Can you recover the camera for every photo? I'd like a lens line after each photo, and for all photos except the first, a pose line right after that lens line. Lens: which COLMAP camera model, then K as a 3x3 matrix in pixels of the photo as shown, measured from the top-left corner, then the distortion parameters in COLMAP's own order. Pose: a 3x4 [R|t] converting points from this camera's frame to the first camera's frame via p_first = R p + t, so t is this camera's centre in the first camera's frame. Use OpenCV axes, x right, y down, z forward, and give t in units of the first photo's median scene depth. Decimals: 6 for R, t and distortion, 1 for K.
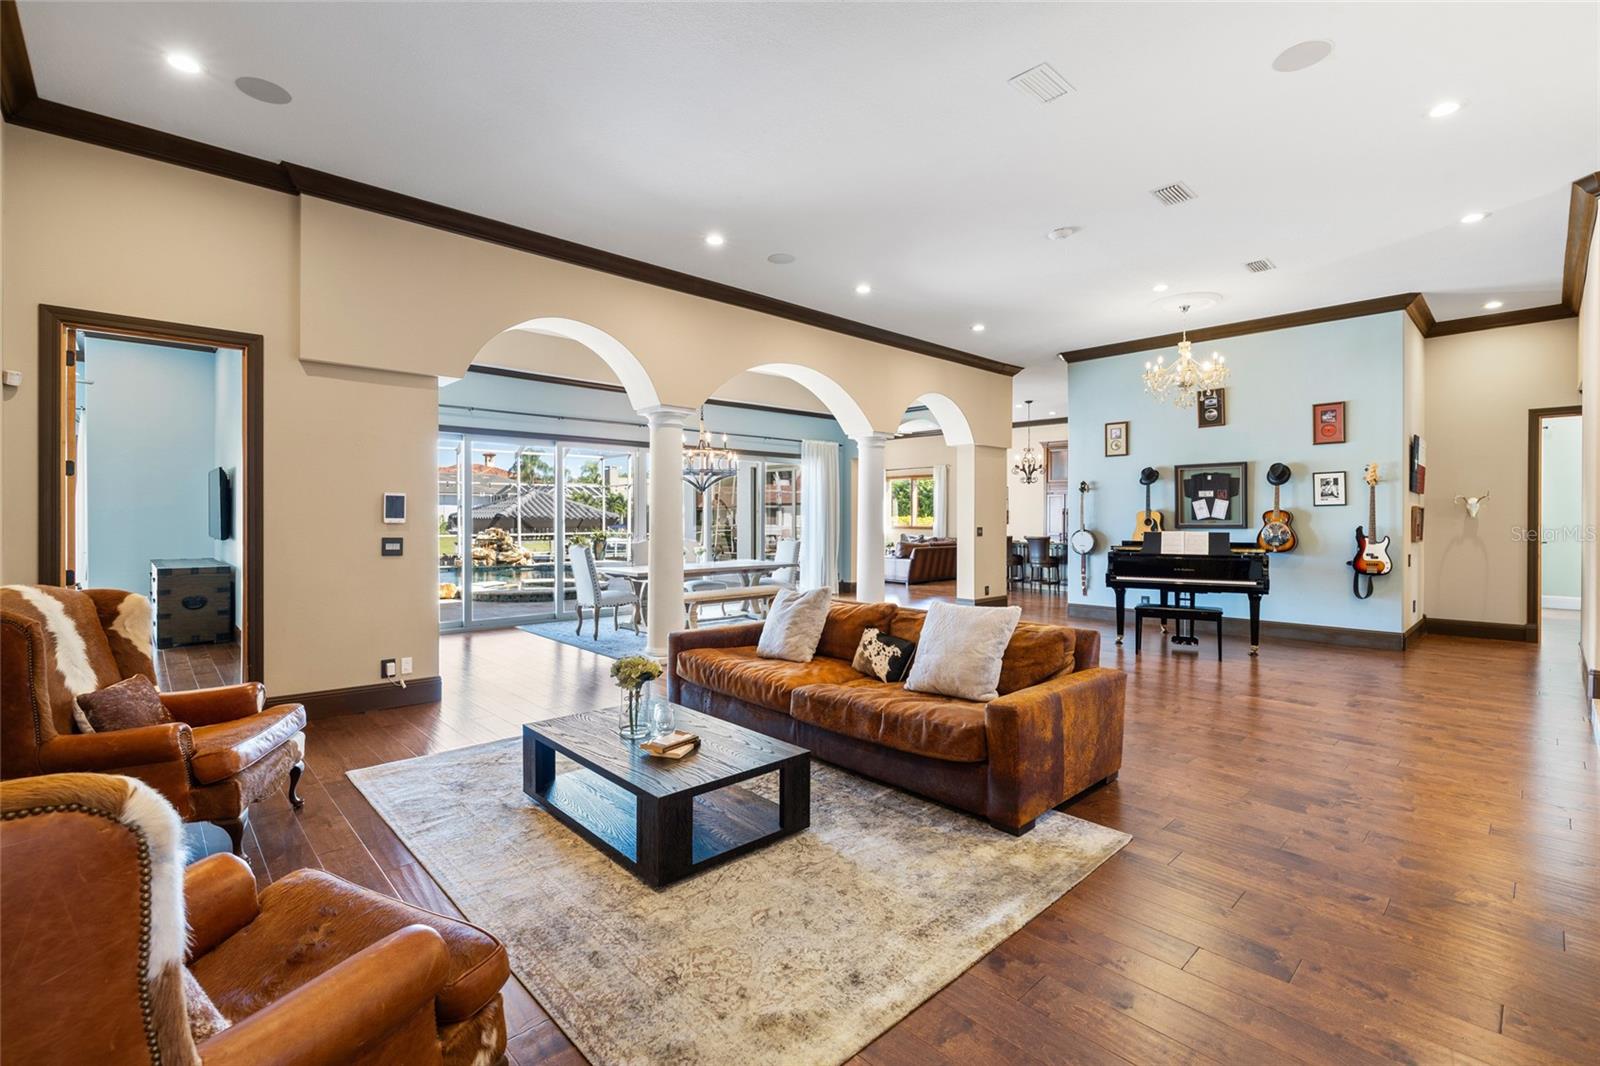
lens RADIAL K [[715.4, 0, 795.1], [0, 715.4, 516.2], [0, 0, 1]] dist [-0.004317, 0.000893]
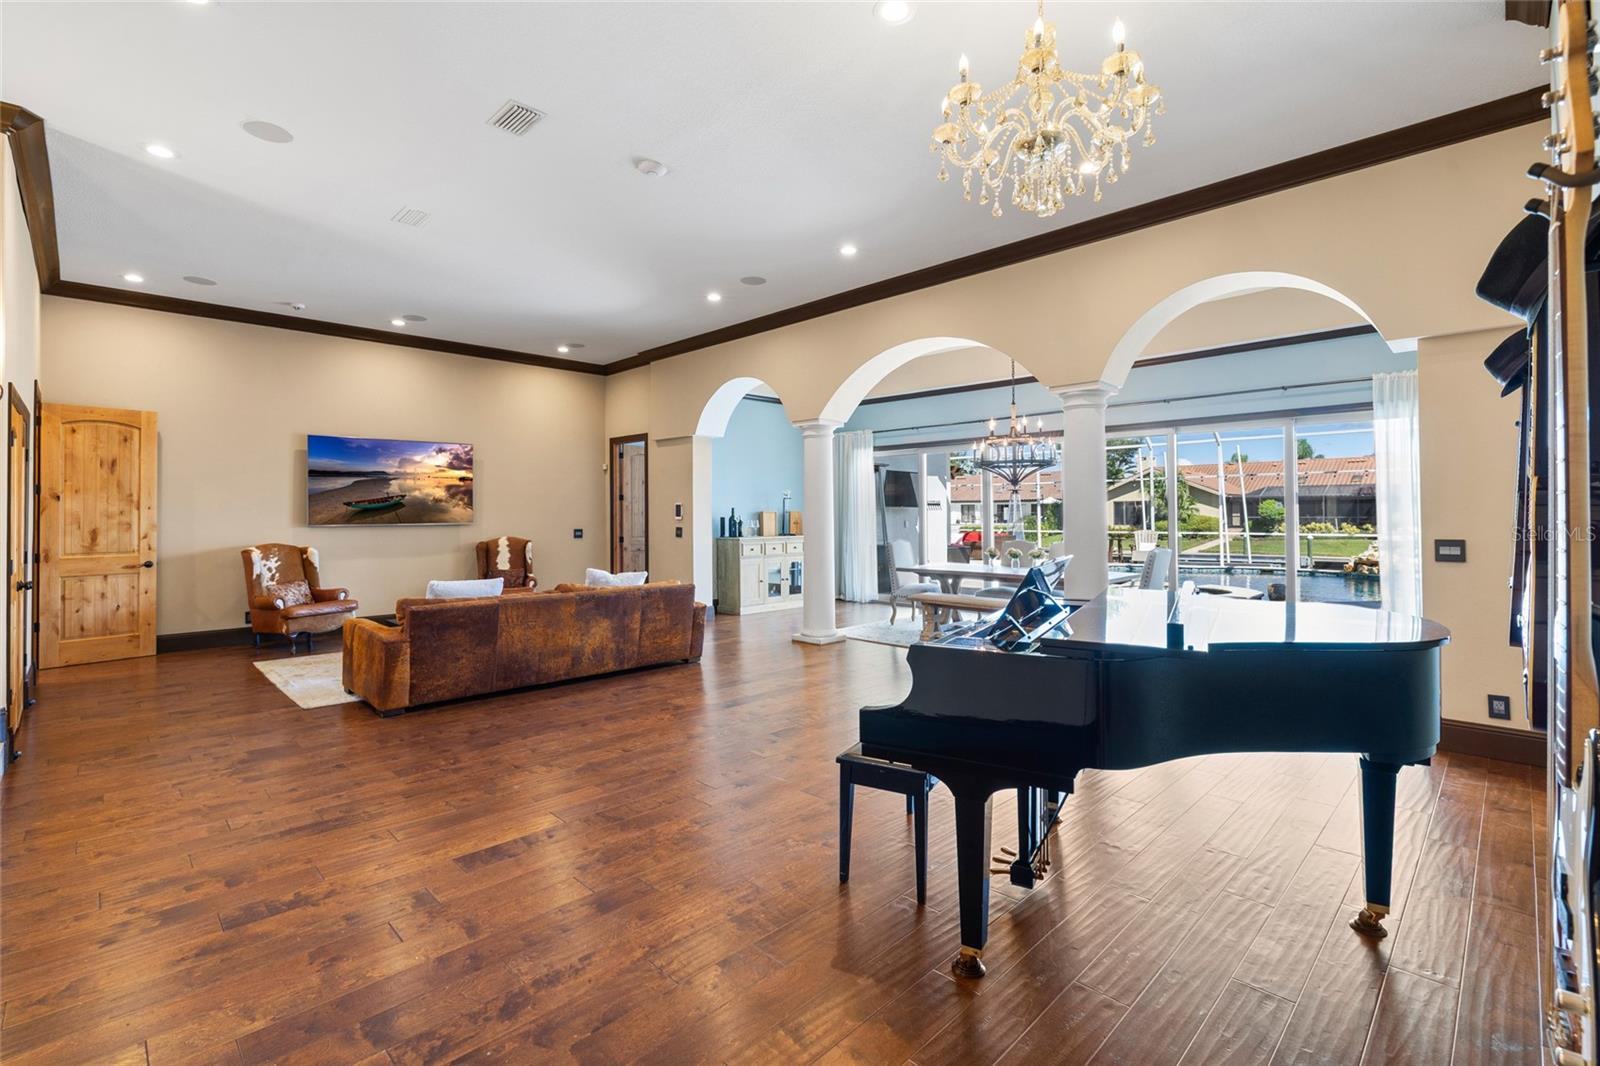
lens RADIAL K [[712.0, 0, 798.0], [0, 712.0, 504.2], [0, 0, 1]] dist [-0.002683, -0.000234]
pose [[0.027217, -0.013708, -0.999536, 1.458289], [0.005084, 0.999895, -0.013574, -0.003435], [0.999617, -0.004712, 0.027284, 1.415145]]
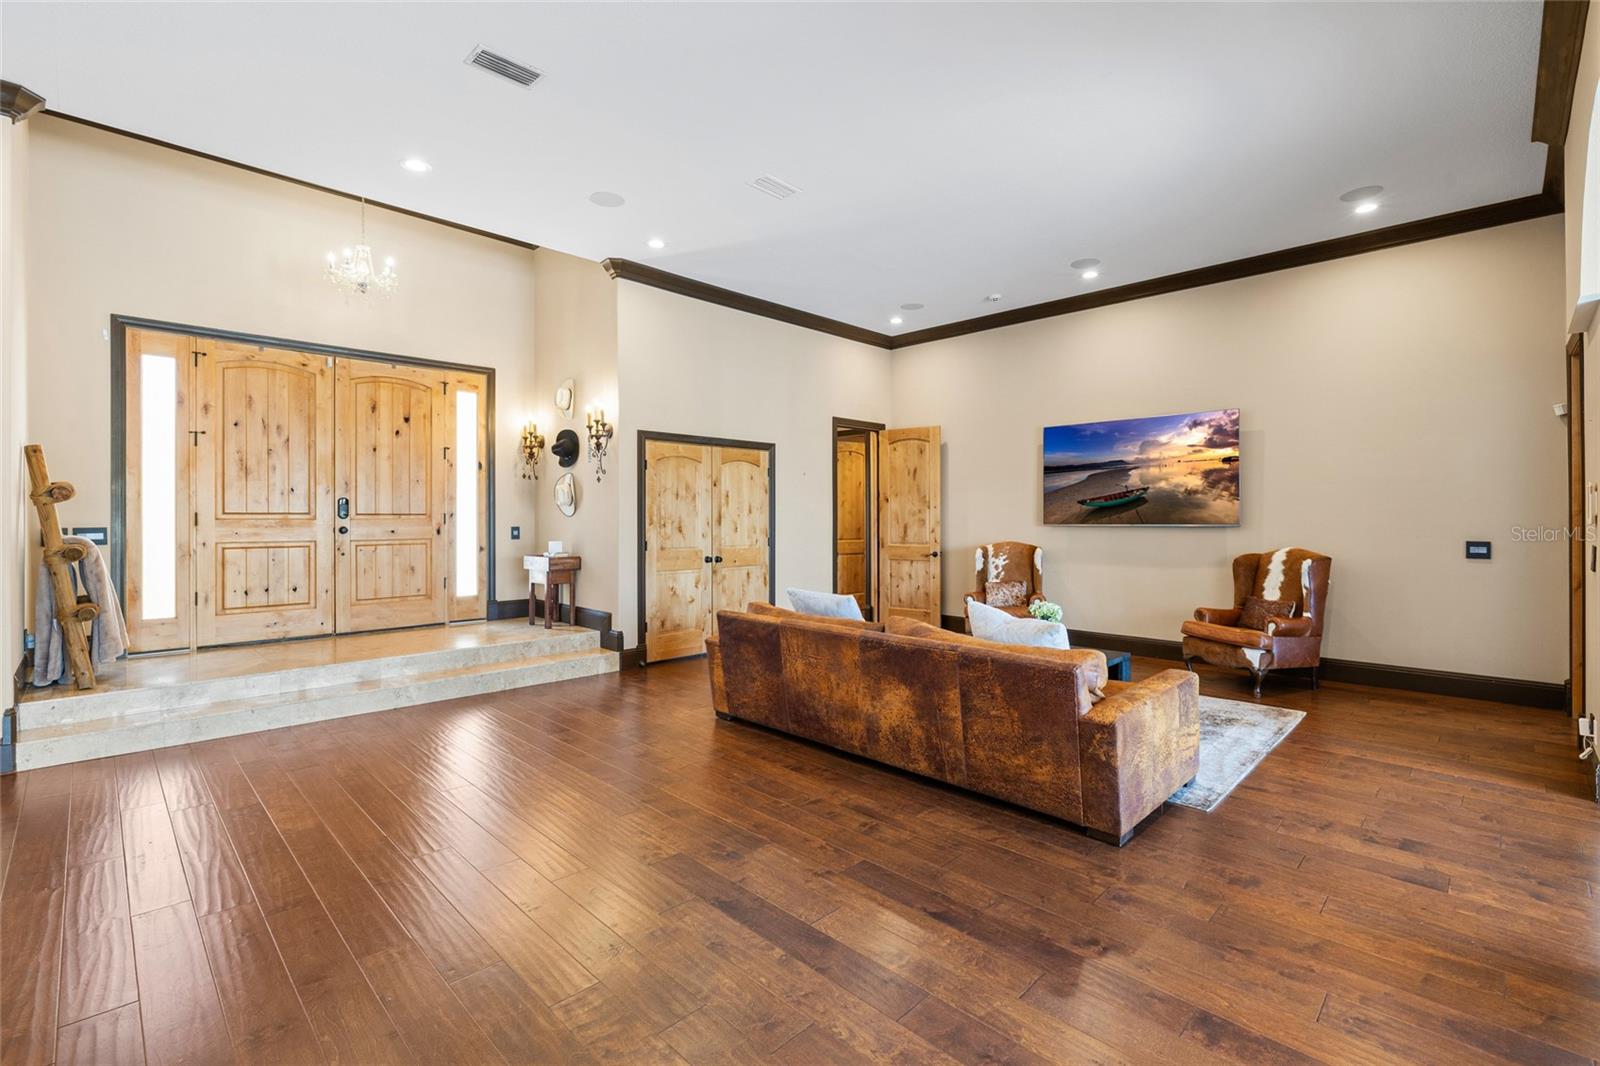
lens RADIAL K [[715.9, 0, 797.4], [0, 715.9, 520.6], [0, 0, 1]] dist [-0.006599, 0.000972]
pose [[-0.999430, 0.001801, -0.033722, 0.285450], [0.001584, 0.999978, 0.006465, -0.000984], [0.033733, 0.006408, -0.999410, 1.891174]]
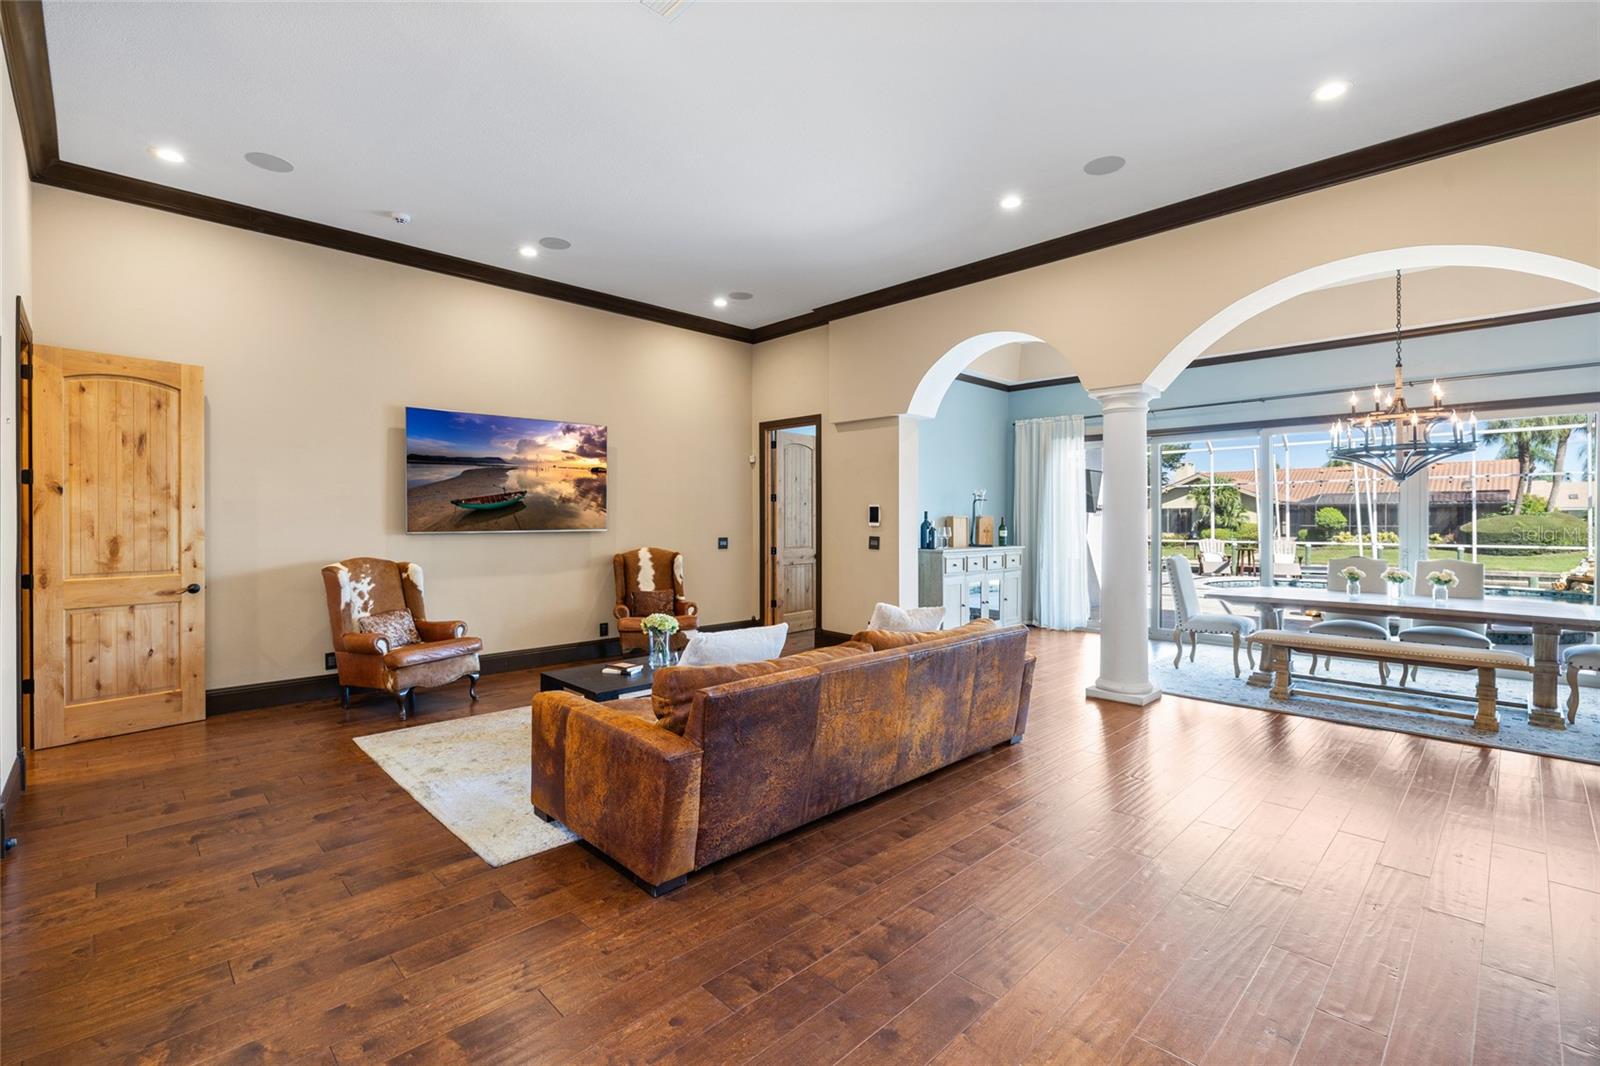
lens RADIAL K [[705.0, 0, 798.4], [0, 705.0, 522.3], [0, 0, 1]] dist [-0.007089, 0.001045]
pose [[0.020079, 0.003798, -0.999791, 0.934976], [0.000199, 0.999993, 0.003802, -0.003379], [0.999798, -0.000275, 0.020078, 0.922691]]
